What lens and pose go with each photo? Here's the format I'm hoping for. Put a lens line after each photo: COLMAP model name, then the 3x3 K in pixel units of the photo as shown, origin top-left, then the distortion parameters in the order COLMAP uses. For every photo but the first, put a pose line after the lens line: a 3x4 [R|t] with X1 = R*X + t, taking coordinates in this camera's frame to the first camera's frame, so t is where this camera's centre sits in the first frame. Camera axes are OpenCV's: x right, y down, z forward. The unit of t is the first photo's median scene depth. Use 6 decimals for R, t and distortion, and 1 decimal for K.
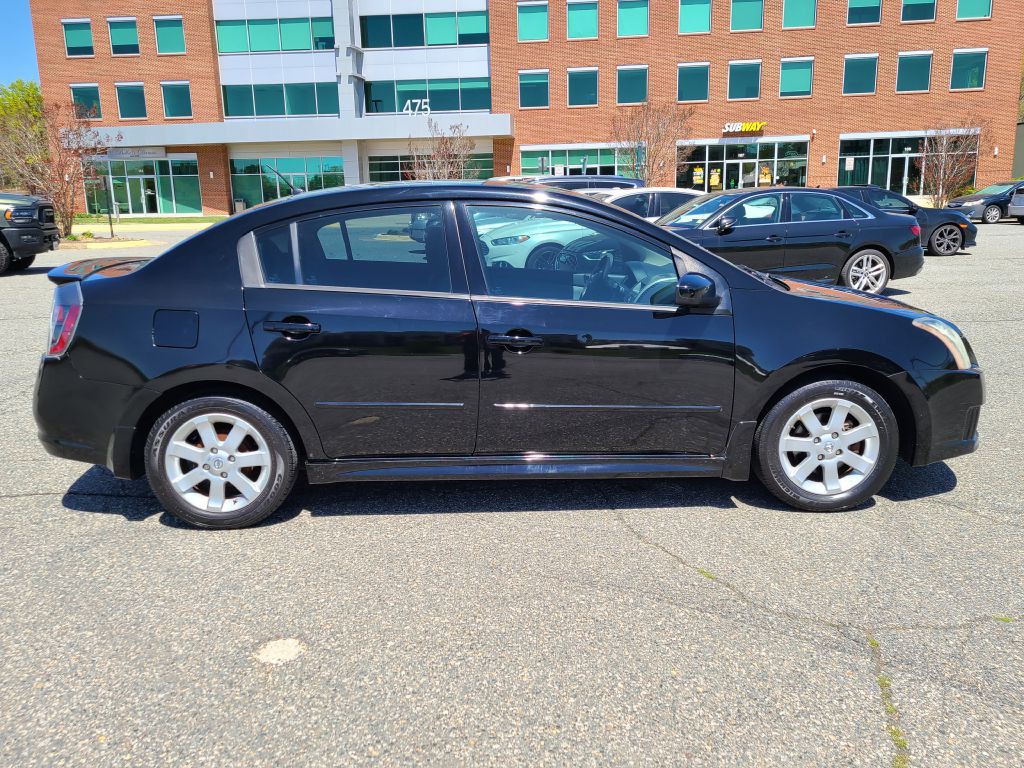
lens RADIAL K [[853.0, 0, 516.8], [0, 853.0, 376.6], [0, 0, 1]] dist [0.075252, -0.056409]
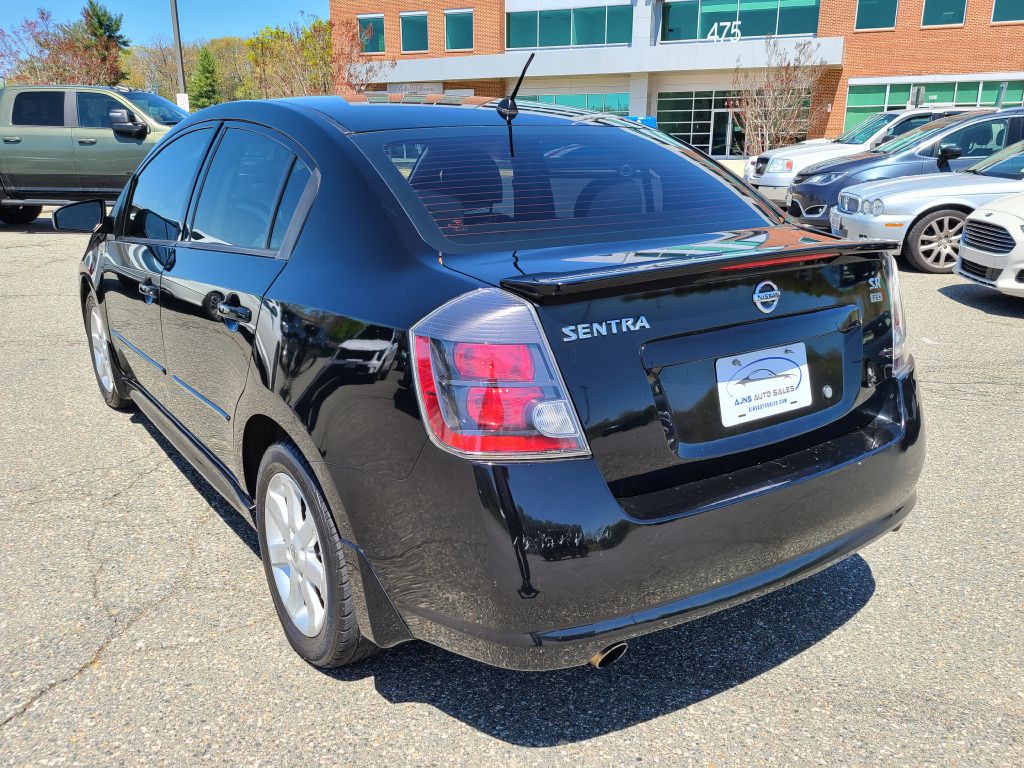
lens RADIAL K [[856.5, 0, 518.3], [0, 856.5, 392.0], [0, 0, 1]] dist [0.071143, -0.052452]
pose [[0.956885, 0.103242, -0.271499, -0.041671], [-0.082455, 0.992797, 0.086916, -0.021454], [0.278517, -0.060782, 0.958506, 0.109771]]
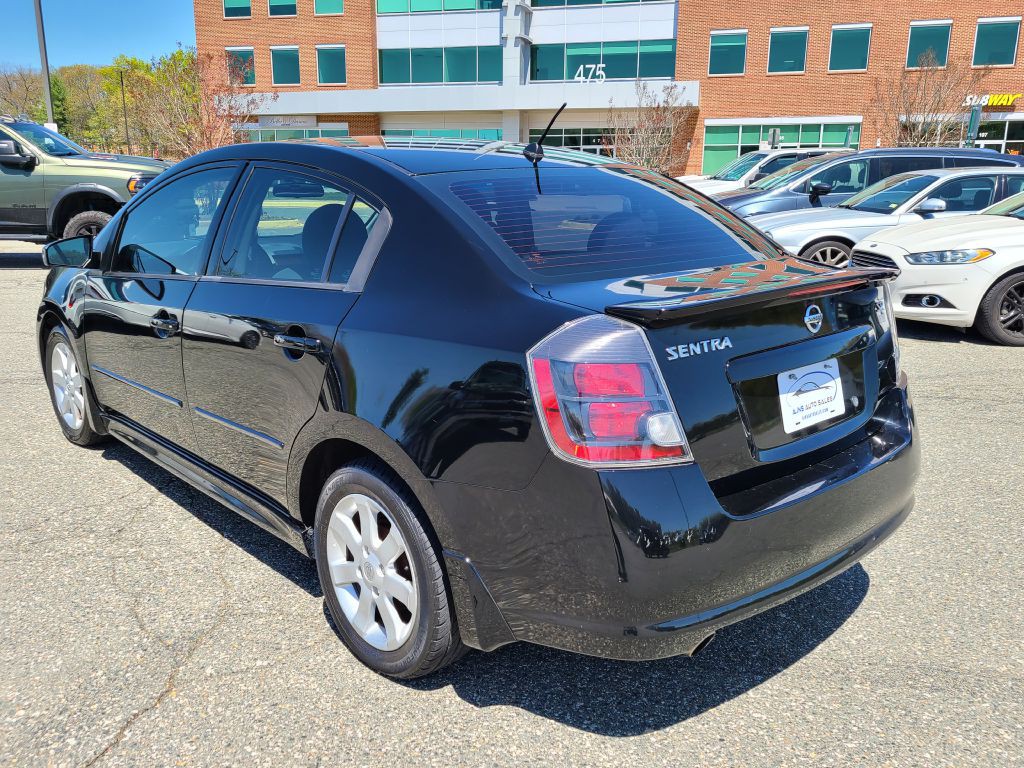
lens RADIAL K [[855.1, 0, 500.6], [0, 855.1, 380.6], [0, 0, 1]] dist [0.074002, -0.057690]
pose [[0.986257, 0.066073, -0.151434, -0.050794], [-0.062155, 0.997601, 0.030468, -0.020449], [0.153083, -0.020637, 0.987998, 0.104038]]
